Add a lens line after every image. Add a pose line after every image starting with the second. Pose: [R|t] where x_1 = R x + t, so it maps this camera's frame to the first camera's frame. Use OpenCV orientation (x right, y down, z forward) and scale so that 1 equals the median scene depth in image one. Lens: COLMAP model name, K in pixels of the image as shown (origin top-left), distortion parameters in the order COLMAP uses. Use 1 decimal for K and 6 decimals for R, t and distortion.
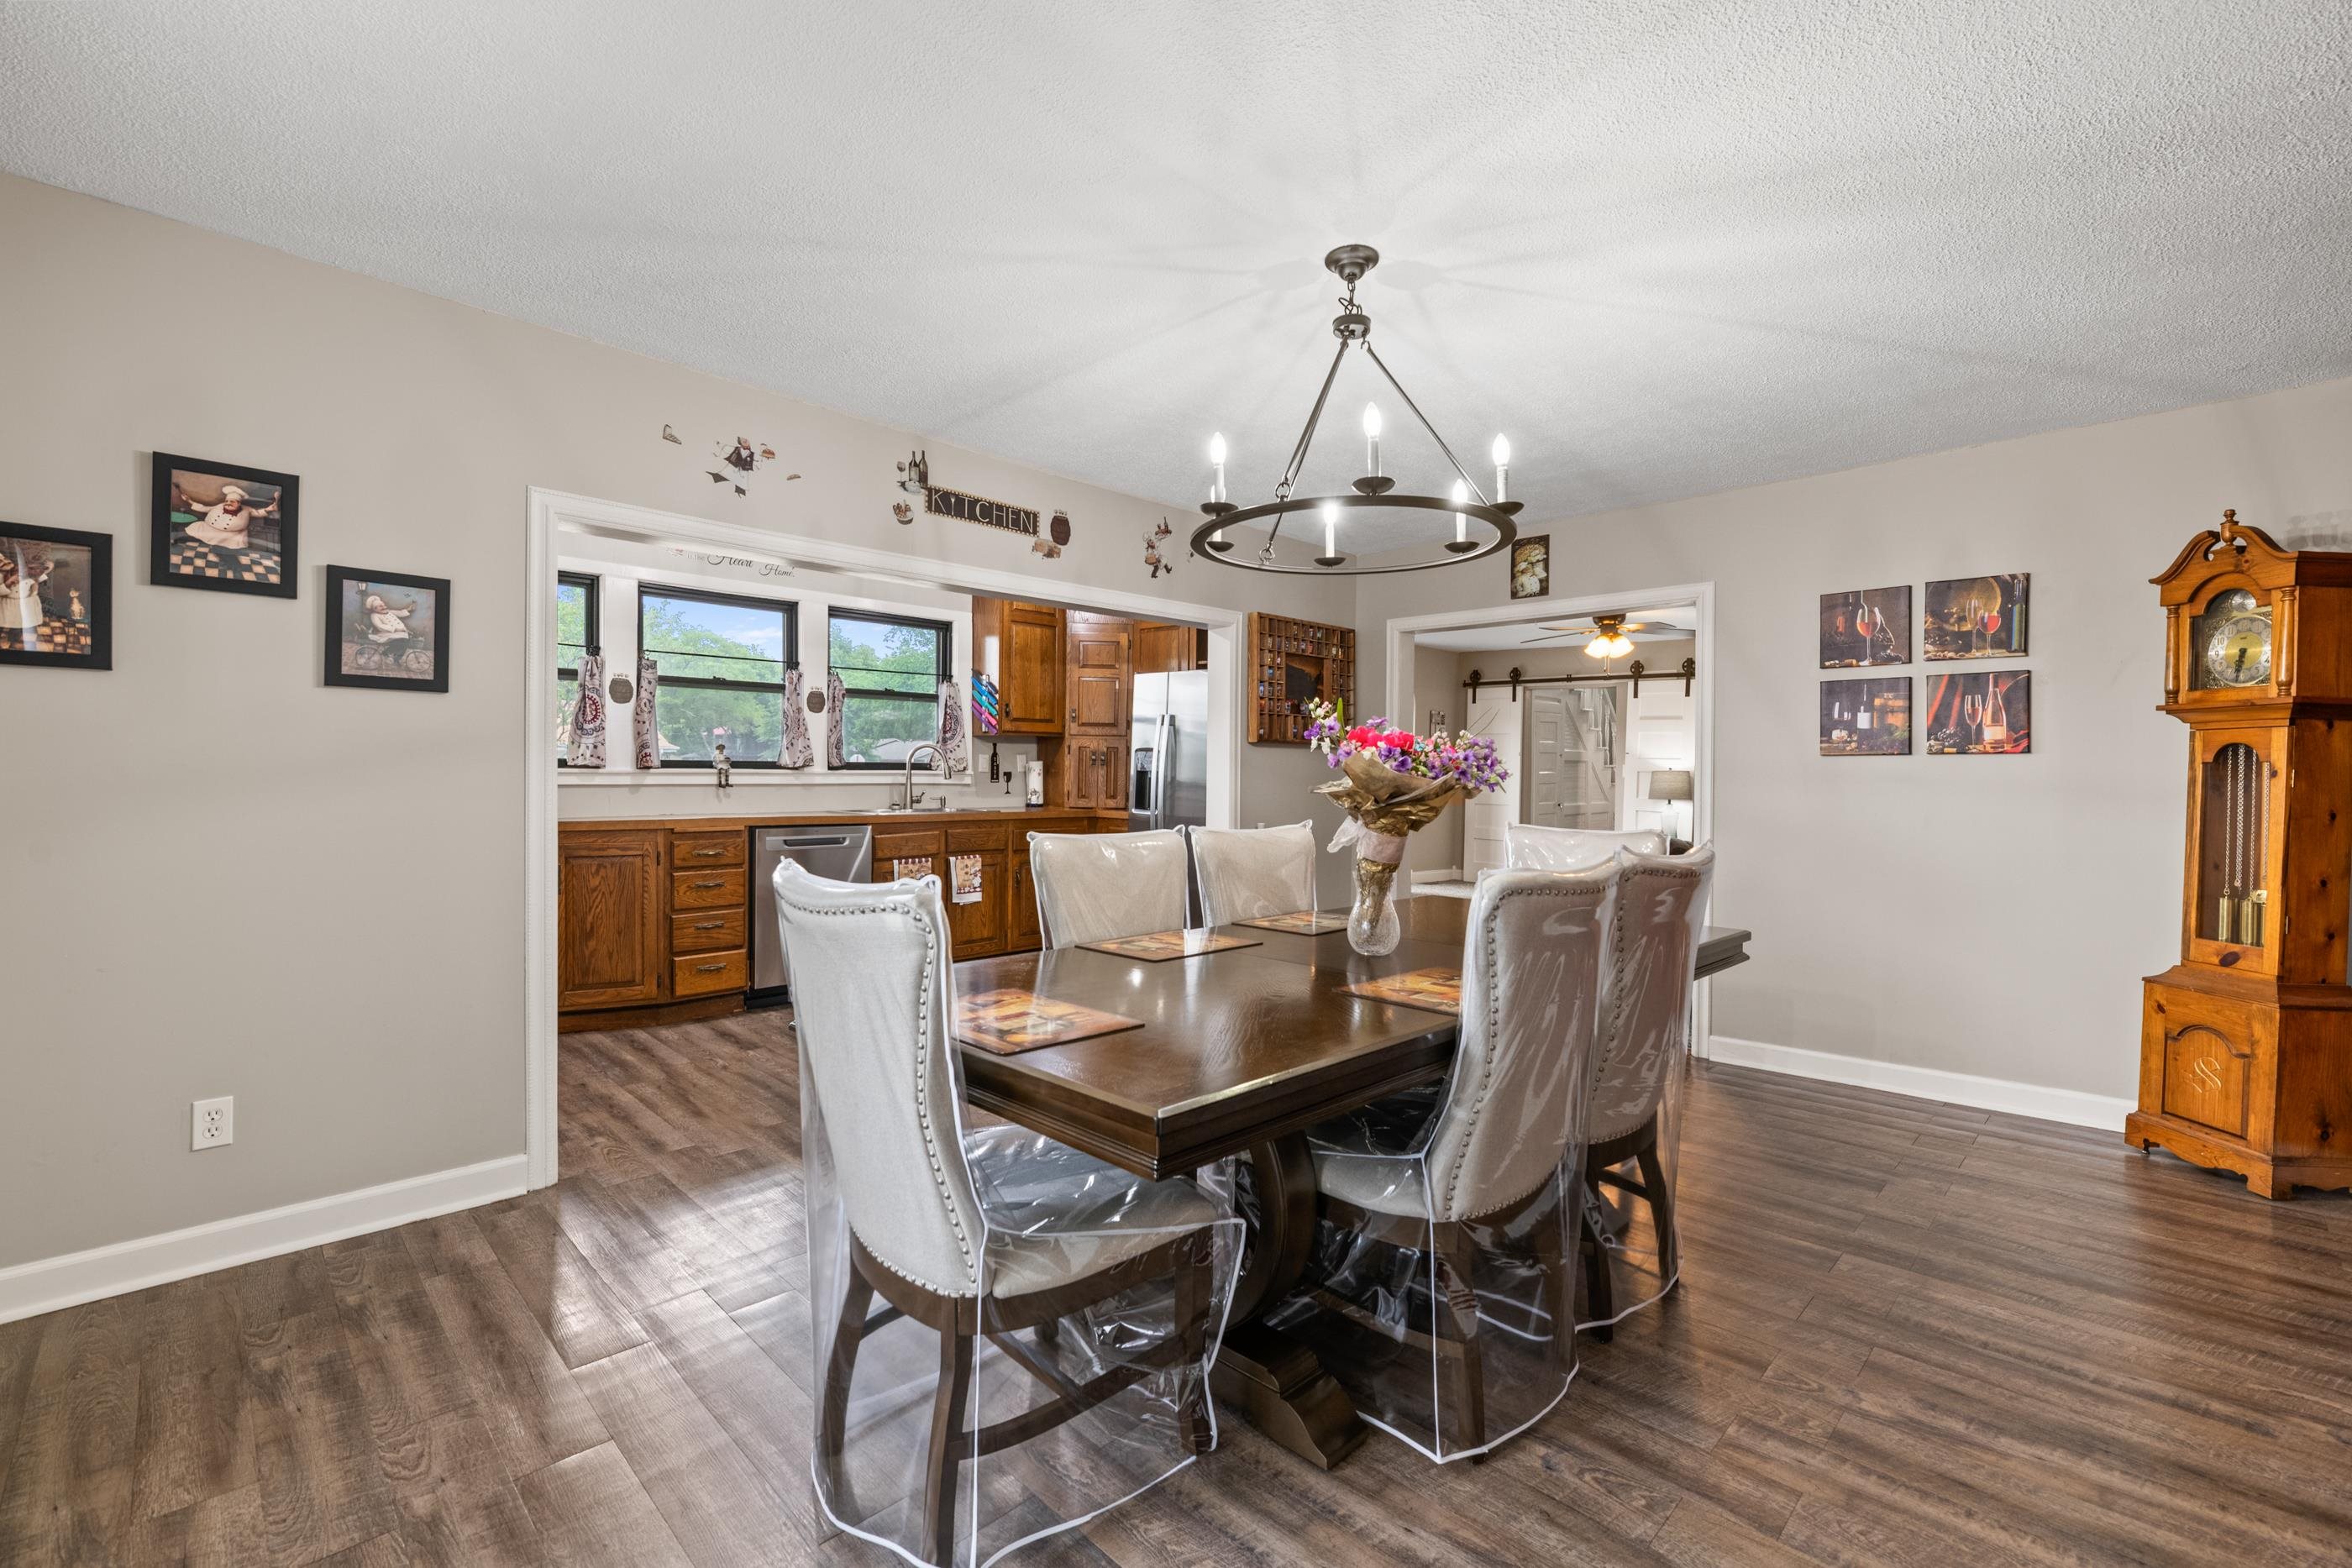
lens RADIAL K [[974.8, 0, 1165.6], [0, 974.8, 781.3], [0, 0, 1]] dist [-0.005781, -0.000275]
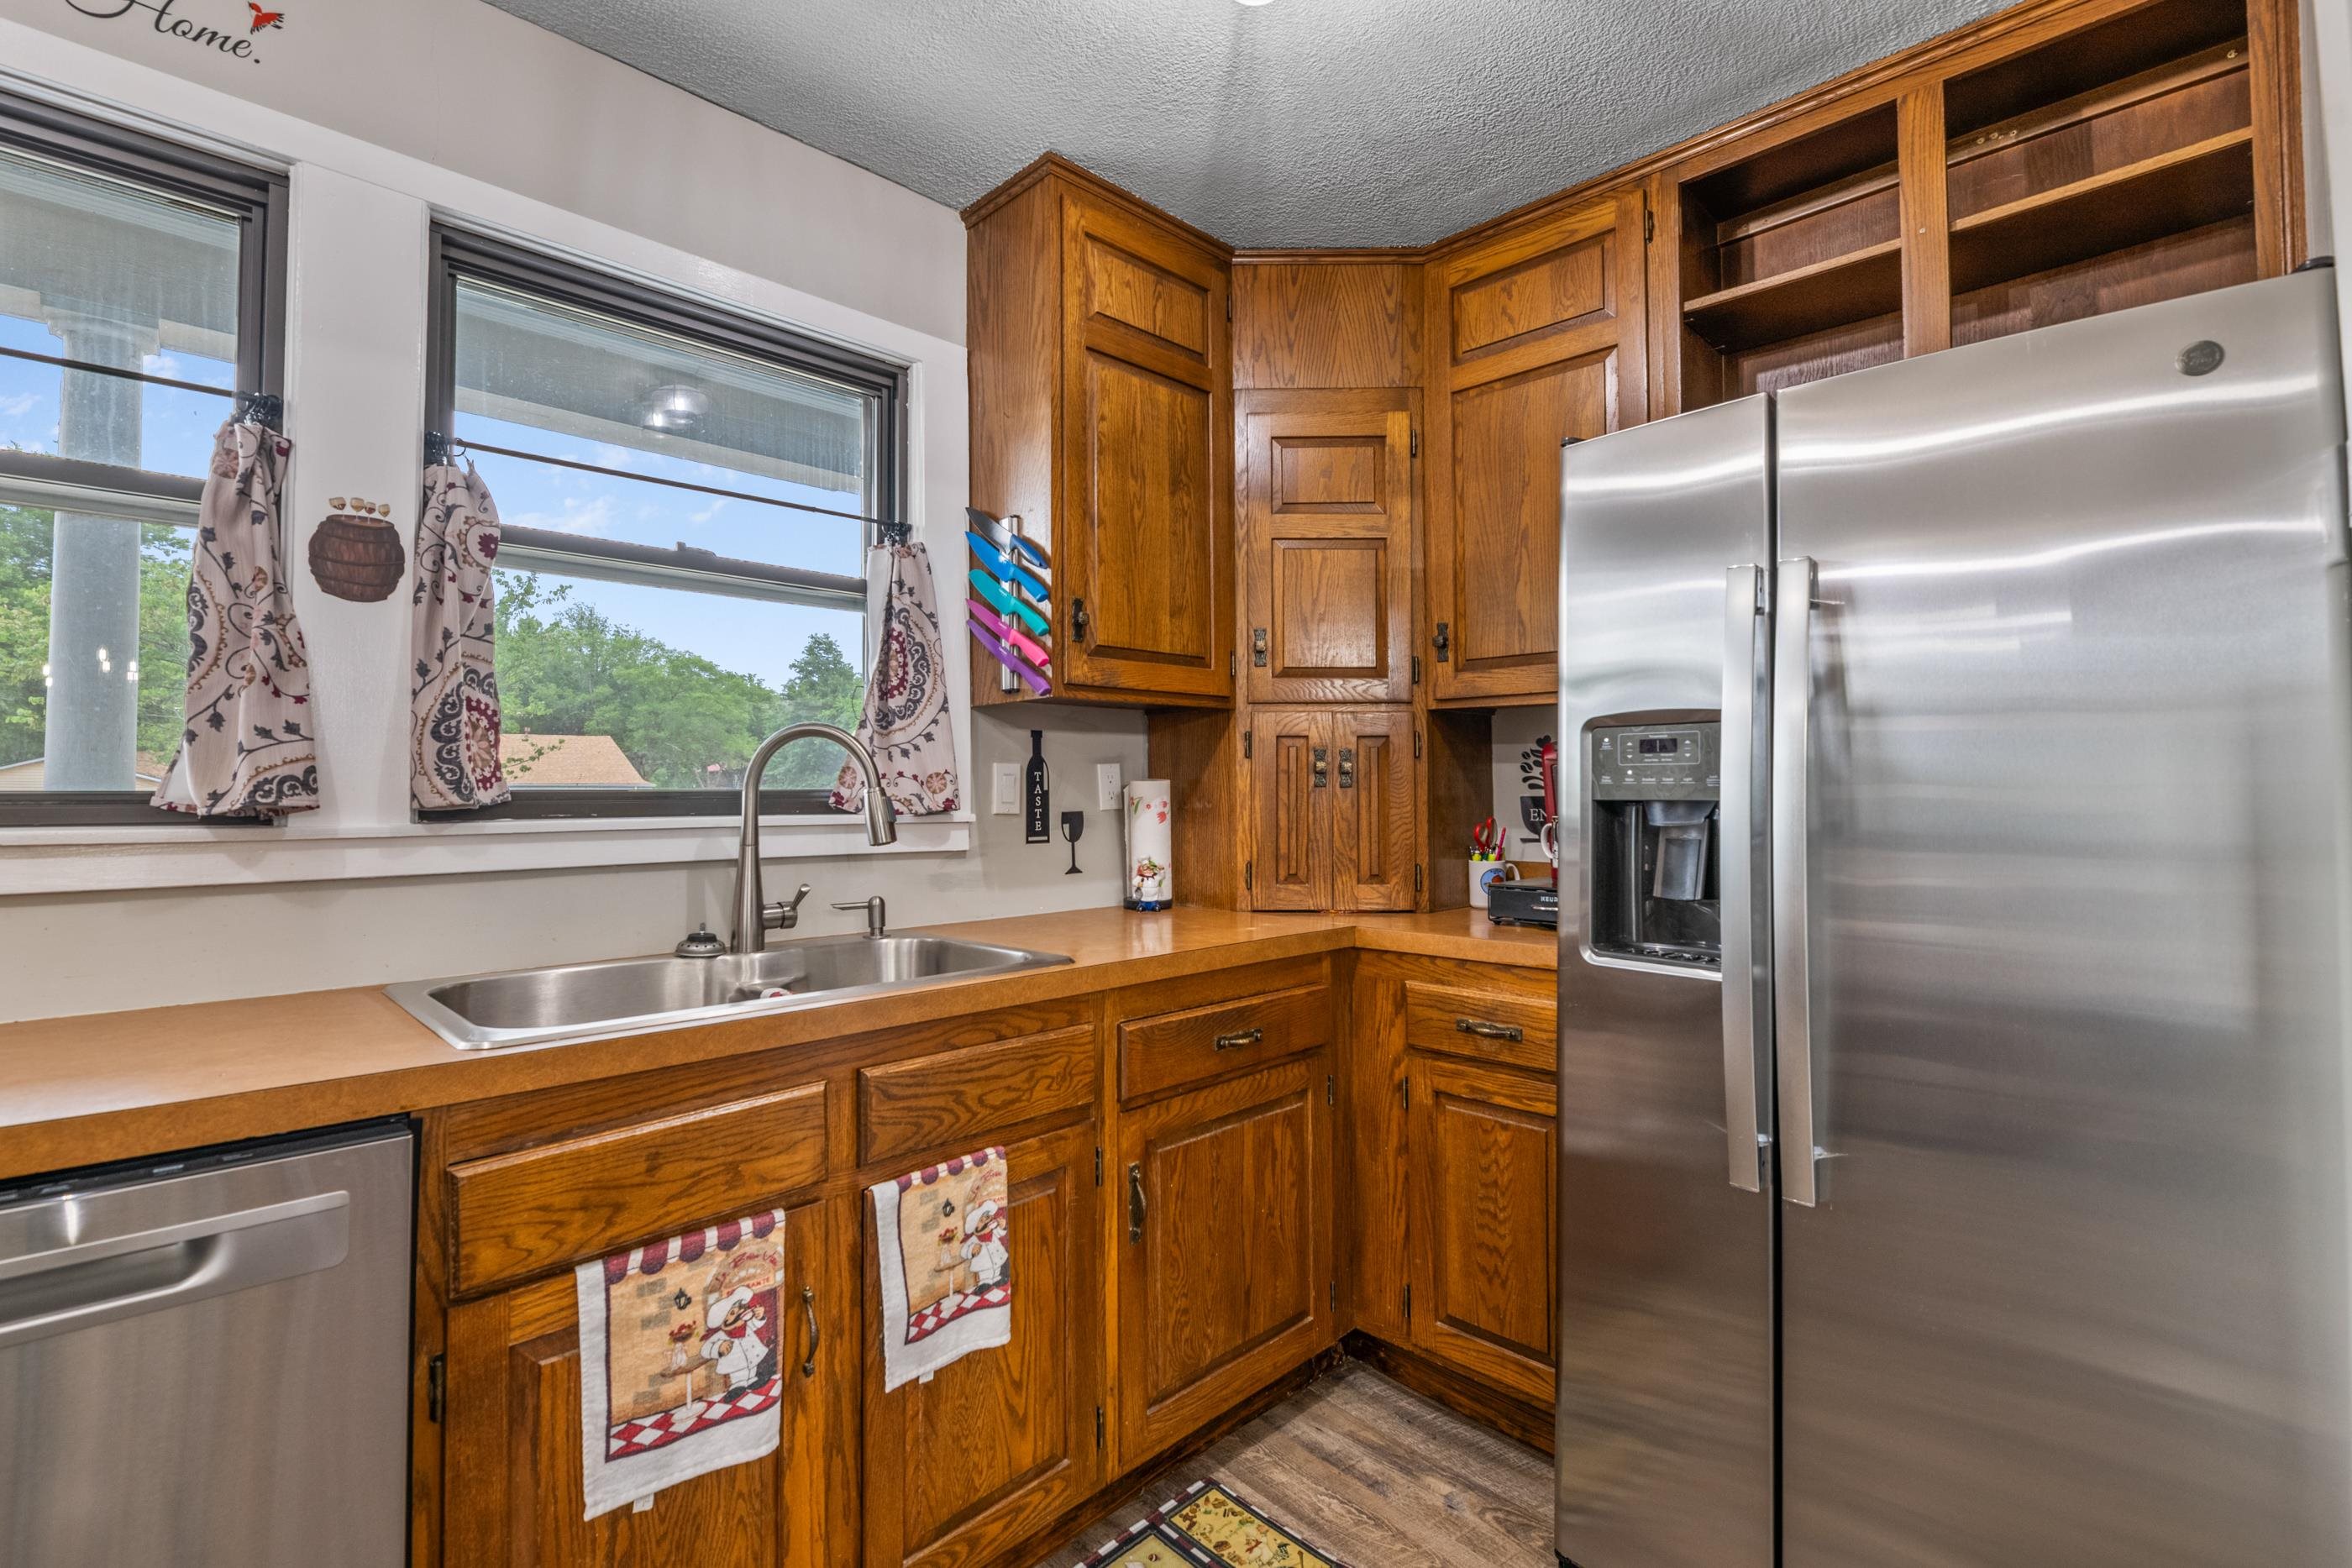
lens RADIAL K [[1050.9, 0, 1181.4], [0, 1050.9, 757.3], [0, 0, 1]] dist [-0.004298, 0.000033]
pose [[0.999744, -0.020996, -0.008377, -0.163349], [0.020539, 0.998468, -0.051371, -0.012402], [0.009443, 0.051186, 0.998644, 0.848561]]
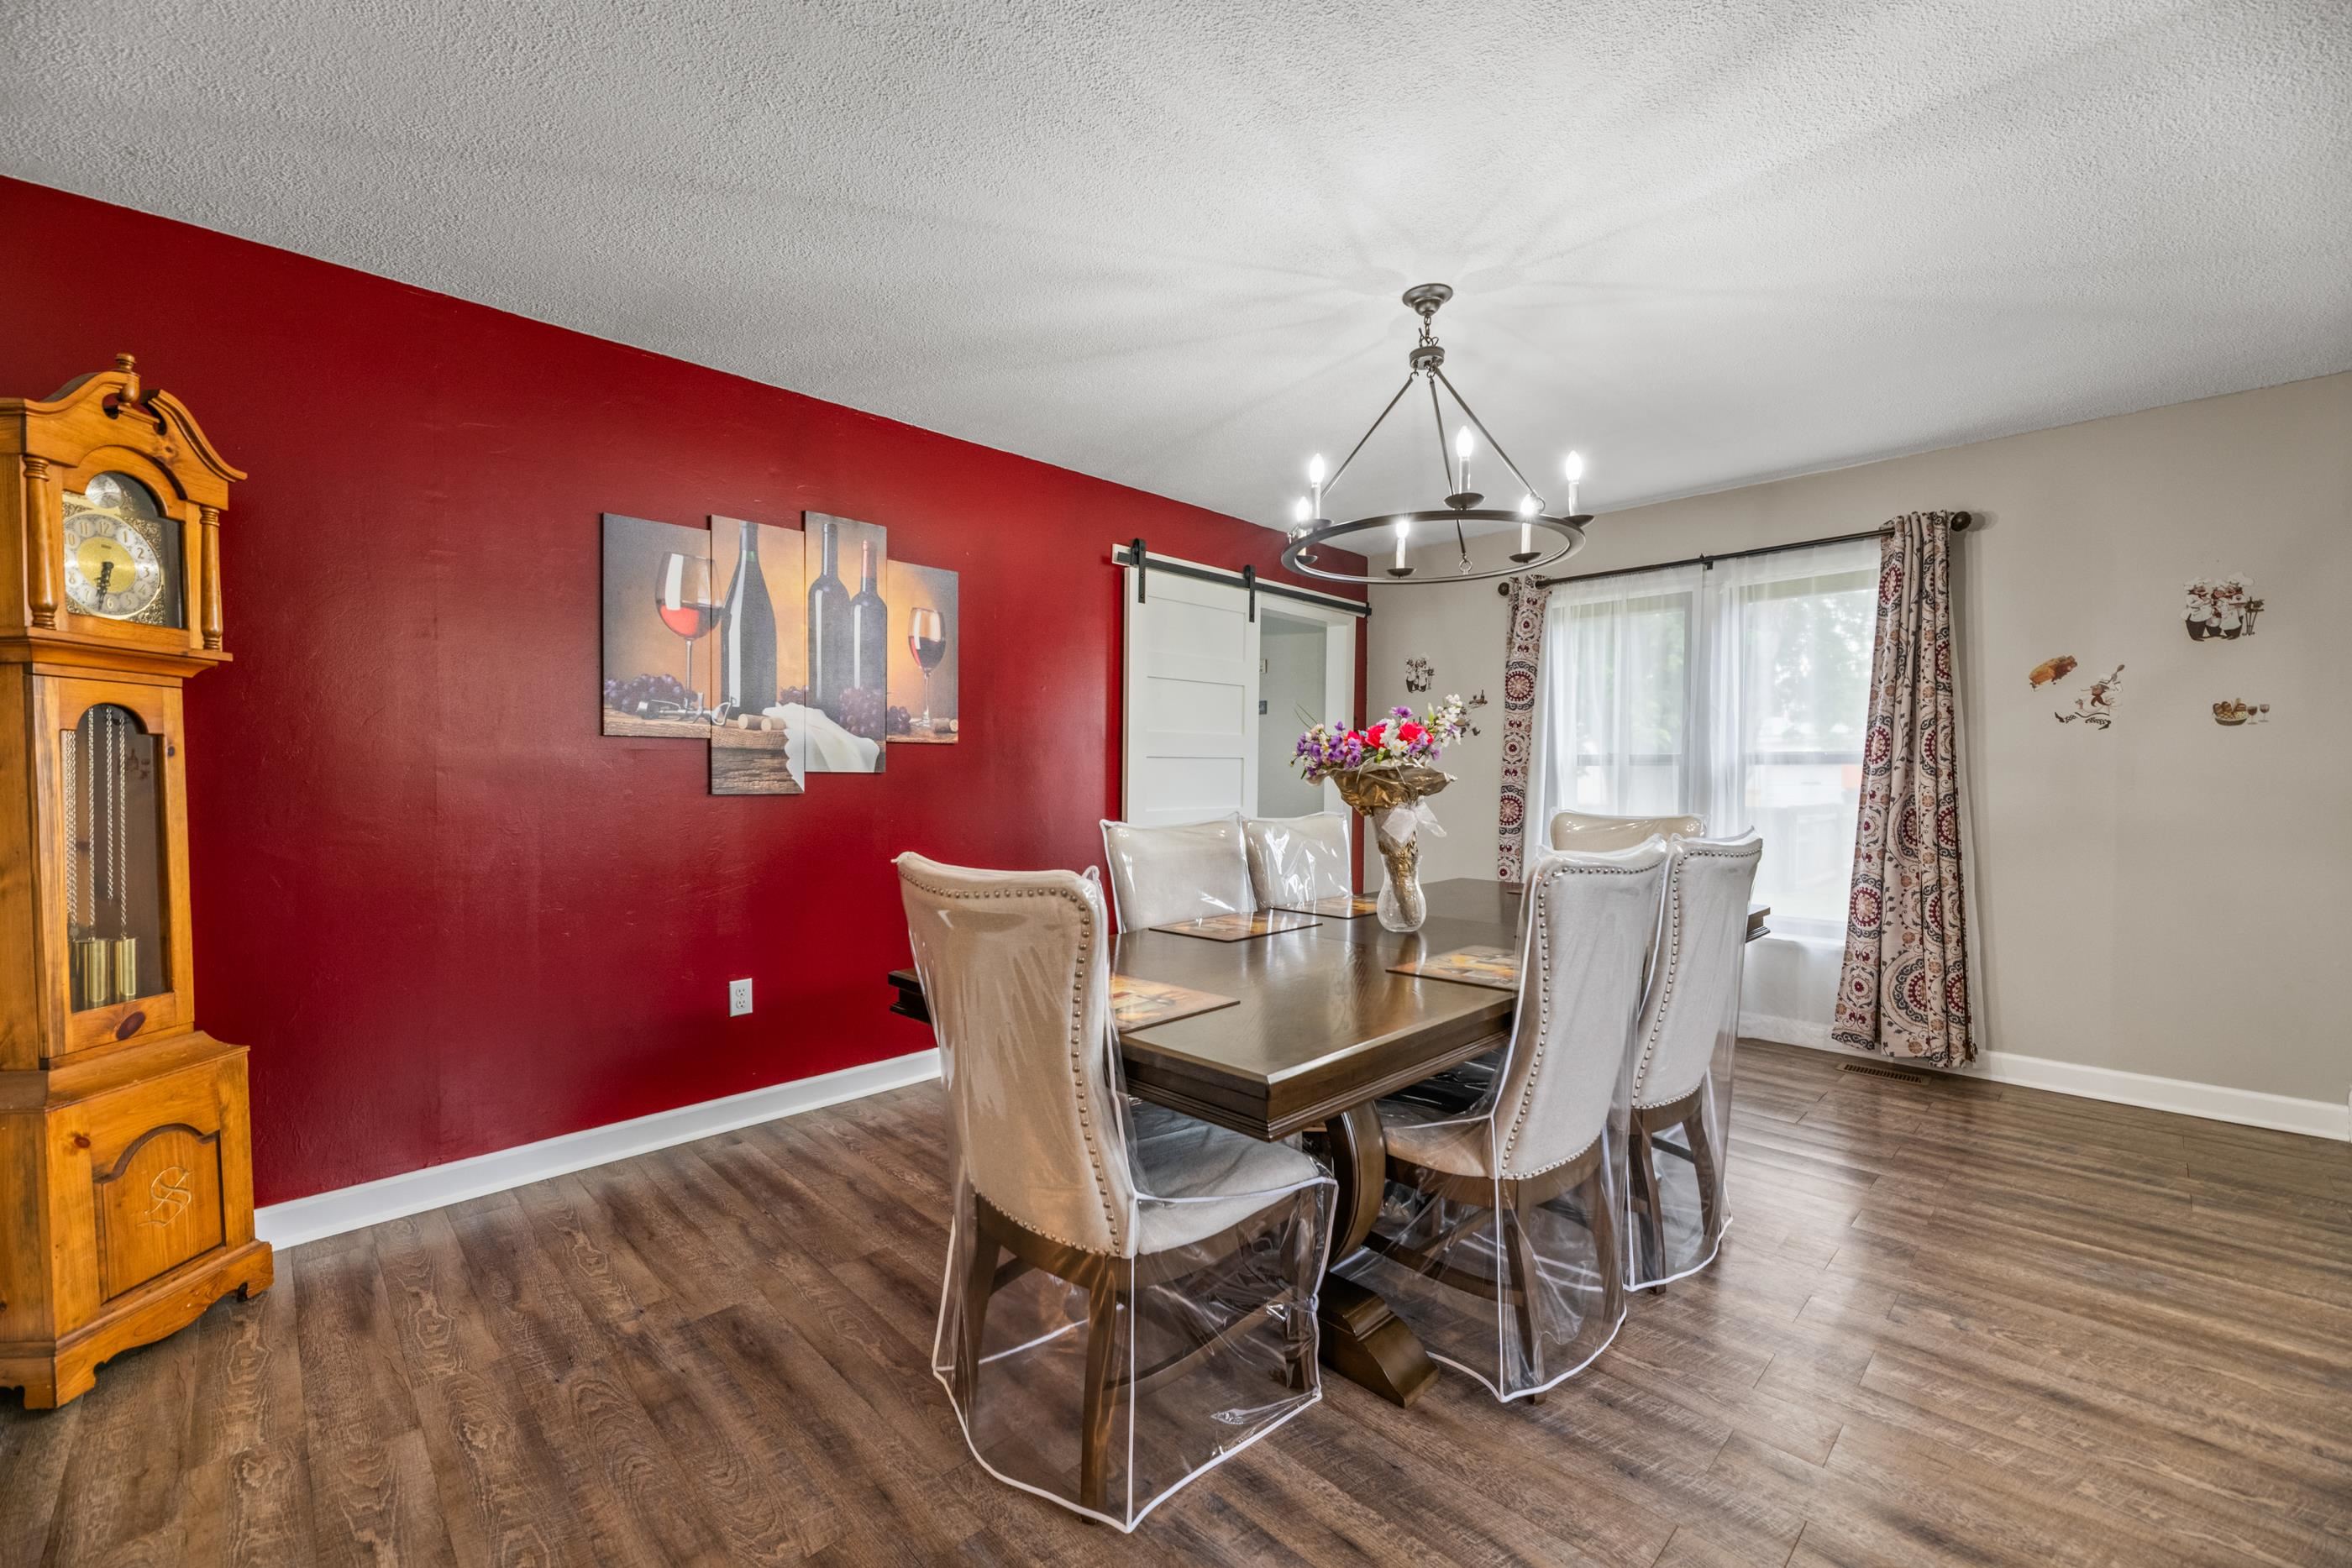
lens RADIAL K [[954.8, 0, 1160.5], [0, 954.8, 788.1], [0, 0, 1]] dist [-0.000993, -0.000616]
pose [[-0.999923, -0.008297, 0.009227, 0.233152], [-0.008161, 0.999858, 0.014733, 0.002997], [-0.009348, 0.014657, -0.999849, 1.012633]]
